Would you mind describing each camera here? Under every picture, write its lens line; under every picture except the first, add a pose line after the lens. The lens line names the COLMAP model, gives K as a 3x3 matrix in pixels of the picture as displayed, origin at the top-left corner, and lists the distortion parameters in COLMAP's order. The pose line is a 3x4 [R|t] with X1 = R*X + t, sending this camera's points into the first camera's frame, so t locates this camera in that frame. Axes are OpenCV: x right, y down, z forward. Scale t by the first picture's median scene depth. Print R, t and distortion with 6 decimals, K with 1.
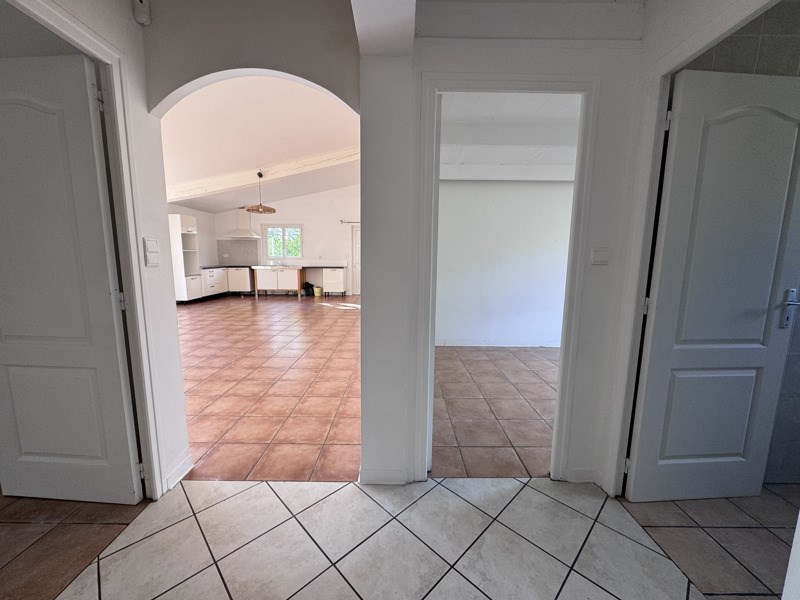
lens RADIAL K [[320.3, 0, 399.2], [0, 320.3, 301.6], [0, 0, 1]] dist [-0.000875, -0.000068]
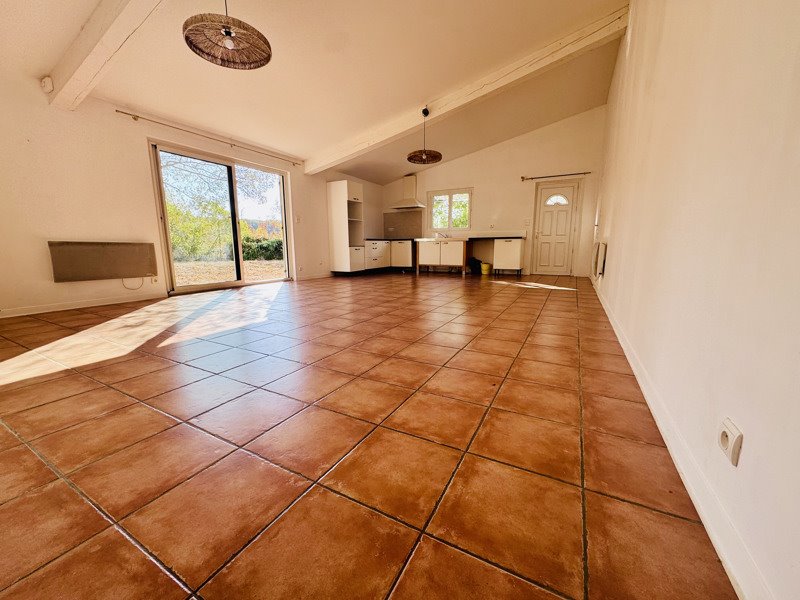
lens RADIAL K [[320.3, 0, 400.3], [0, 320.3, 302.0], [0, 0, 1]] dist [-0.000875, -0.000068]
pose [[0.879880, 0.067211, -0.470418, -0.096104], [-0.052042, 0.997622, 0.045195, 0.047819], [0.472337, -0.015284, 0.881286, 0.297942]]
